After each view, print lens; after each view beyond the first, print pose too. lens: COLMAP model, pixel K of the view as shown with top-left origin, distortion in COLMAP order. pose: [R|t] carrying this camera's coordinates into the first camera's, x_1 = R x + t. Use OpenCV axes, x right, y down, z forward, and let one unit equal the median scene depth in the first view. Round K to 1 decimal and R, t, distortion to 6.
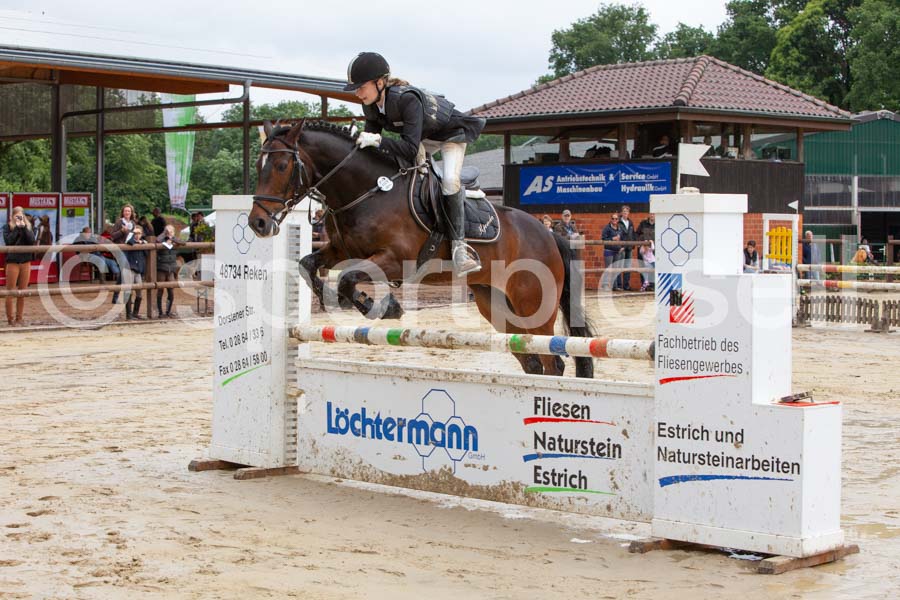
lens RADIAL K [[1828.3, 0, 423.7], [0, 1828.3, 302.9], [0, 0, 1]] dist [-0.327499, 0.298944]
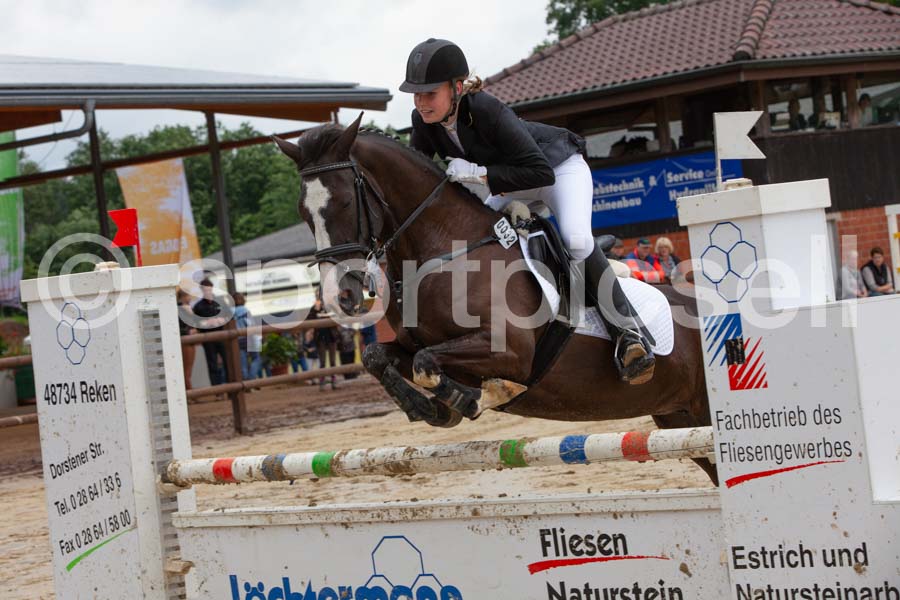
lens RADIAL K [[2733.8, 0, 444.8], [0, 2733.8, 300.0], [0, 0, 1]] dist [-0.042807, 2.787728]
pose [[0.992553, -0.120475, 0.017993, 0.018479], [0.121054, 0.992006, -0.035624, 0.001071], [-0.013557, 0.037537, 0.999203, 0.026347]]
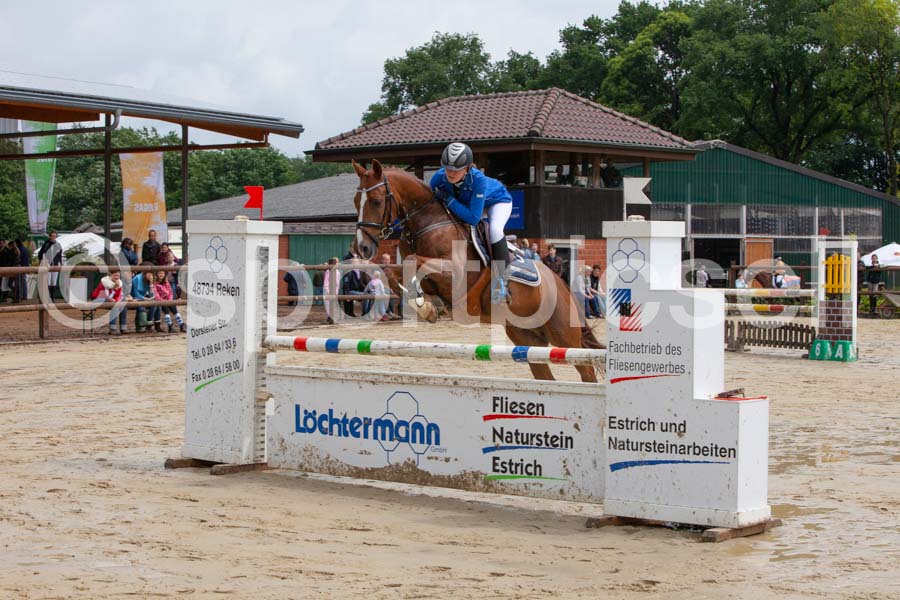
lens RADIAL K [[1828.3, 0, 423.7], [0, 1828.3, 302.9], [0, 0, 1]] dist [-0.327499, 0.298944]
pose [[0.995148, 0.001515, 0.098374, -0.090393], [-0.000069, 0.999892, -0.014698, 0.008750], [-0.098386, 0.014620, 0.995041, -0.132593]]
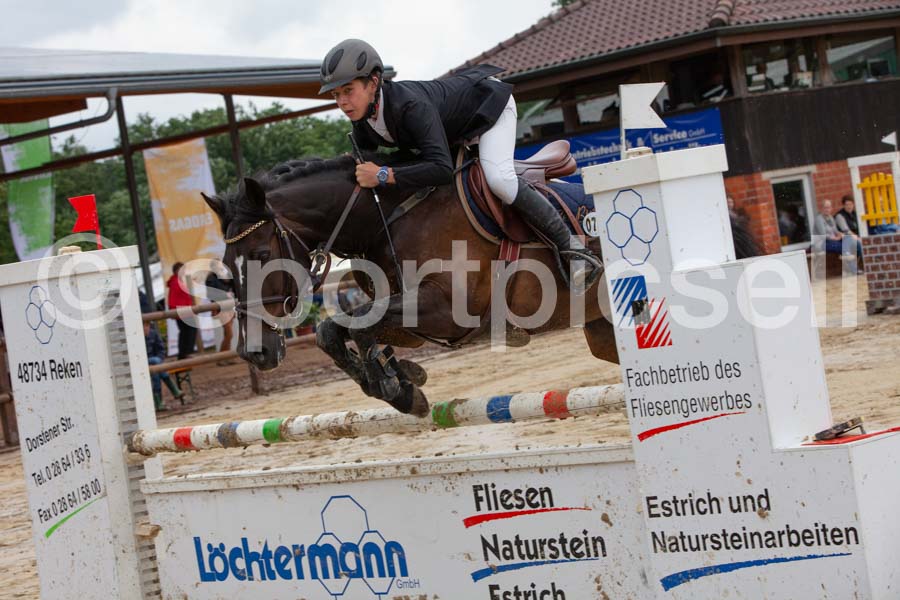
lens RADIAL K [[2529.8, 0, 450.0], [0, 2529.8, 300.0], [0, 0, 1]] dist [-0.078026, 1.134520]
pose [[0.987248, -0.159080, 0.005976, 0.054421], [0.159170, 0.987040, -0.020409, 0.000719], [-0.002652, 0.021100, 0.999774, 0.047509]]
